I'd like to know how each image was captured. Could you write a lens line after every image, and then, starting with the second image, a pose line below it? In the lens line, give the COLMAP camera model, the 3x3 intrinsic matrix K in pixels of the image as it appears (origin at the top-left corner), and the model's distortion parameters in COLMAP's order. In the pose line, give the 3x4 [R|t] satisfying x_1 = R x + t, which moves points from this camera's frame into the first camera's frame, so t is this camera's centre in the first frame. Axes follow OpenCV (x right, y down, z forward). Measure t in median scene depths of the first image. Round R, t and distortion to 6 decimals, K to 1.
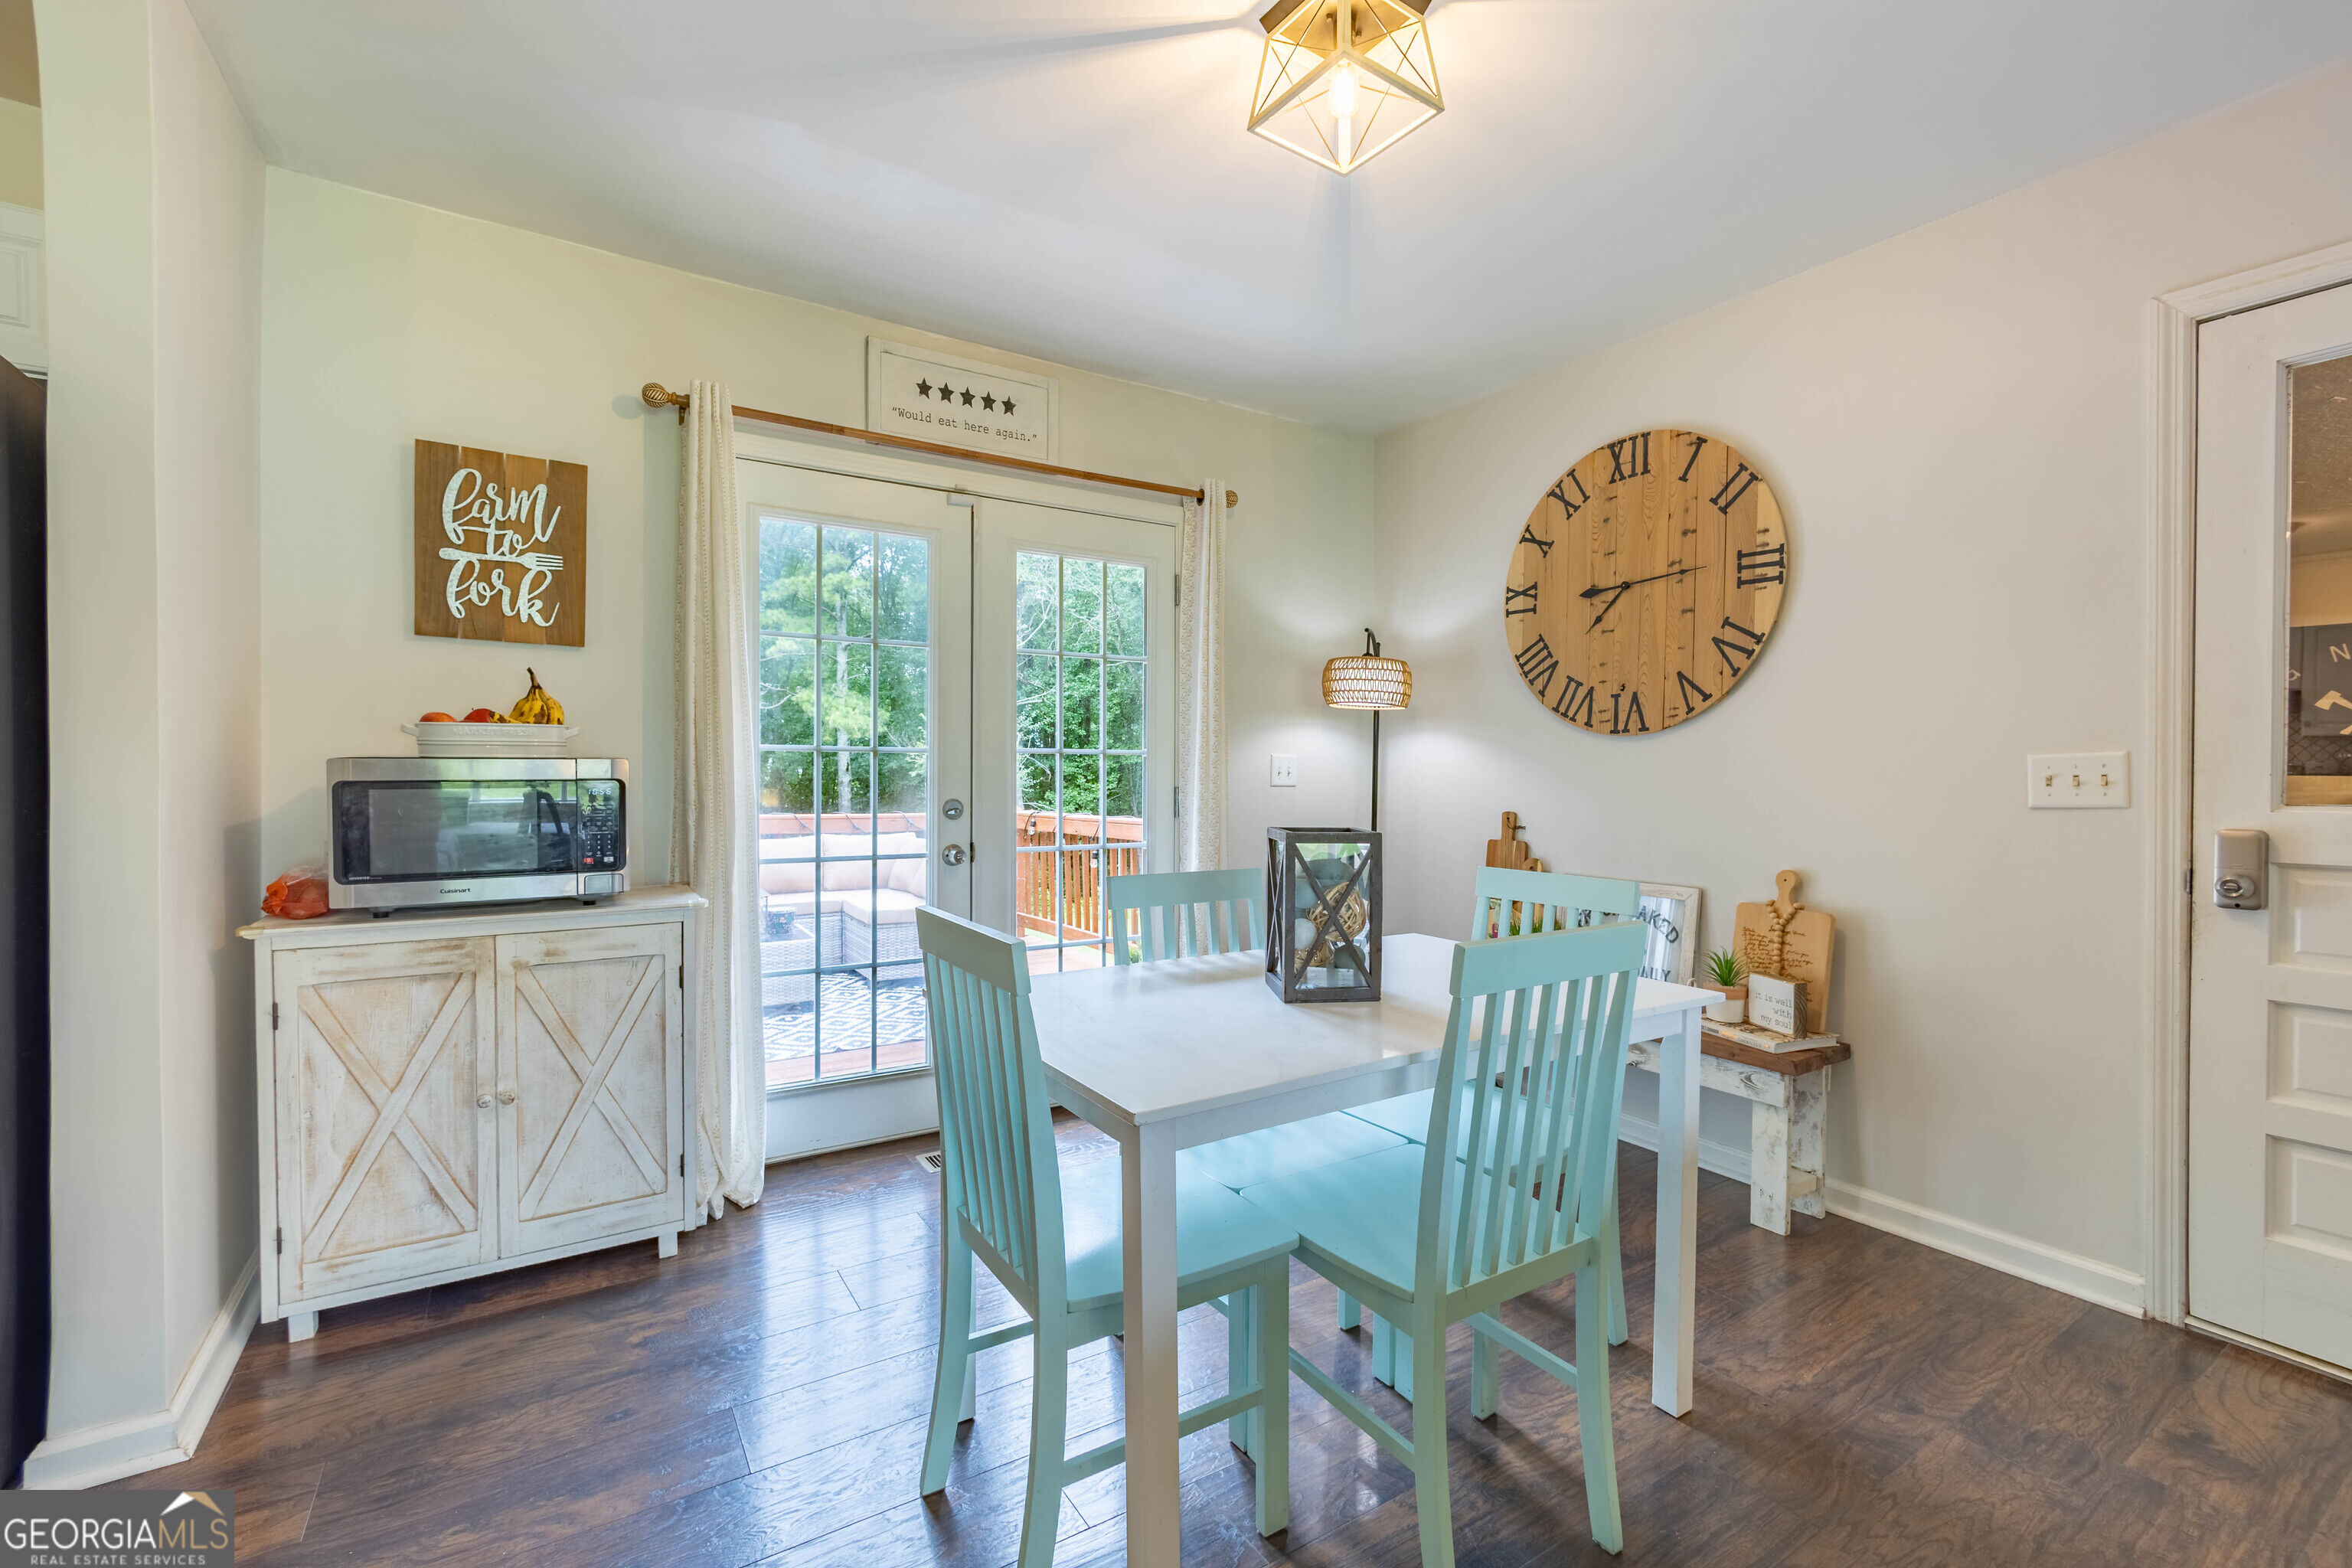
lens RADIAL K [[1010.2, 0, 1169.1], [0, 1010.2, 775.8], [0, 0, 1]] dist [-0.004786, 0.000746]
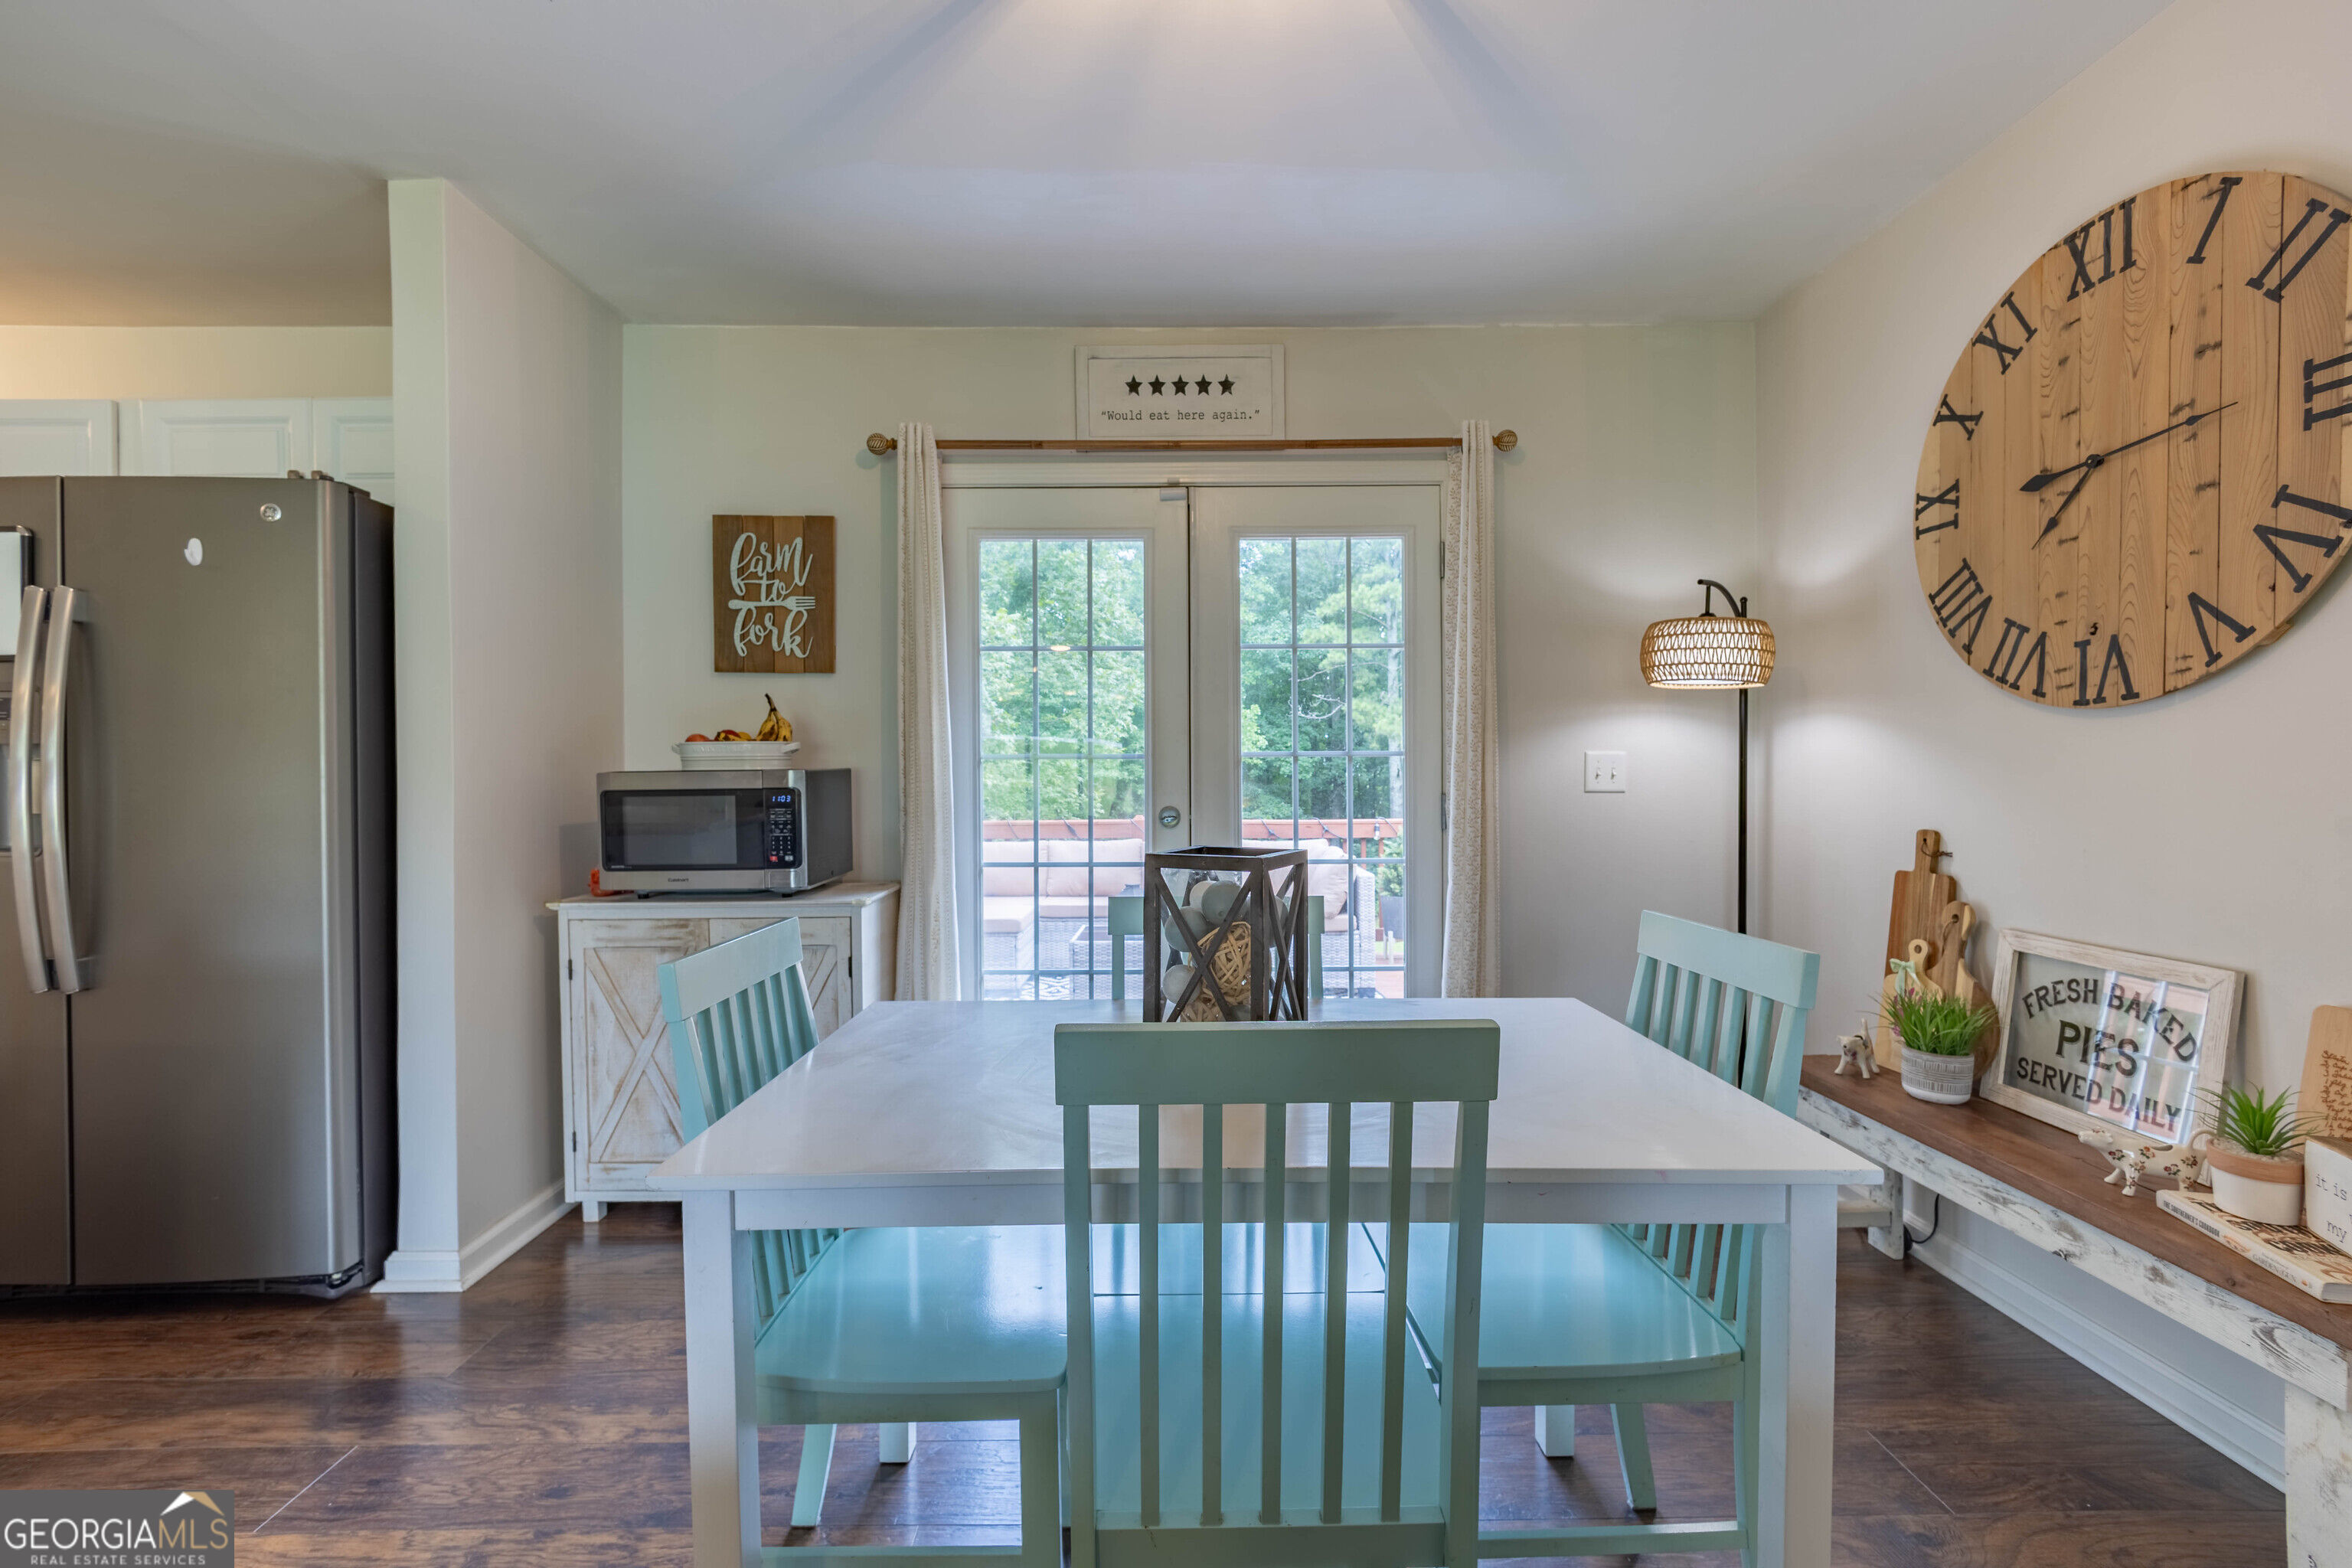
lens RADIAL K [[1010.2, 0, 1169.1], [0, 1010.2, 775.8], [0, 0, 1]] dist [-0.004786, 0.000746]
pose [[0.846144, -0.010549, -0.532850, 0.307787], [0.007520, 0.999941, -0.007854, 0.001449], [0.532901, 0.002639, 0.846173, 0.195264]]
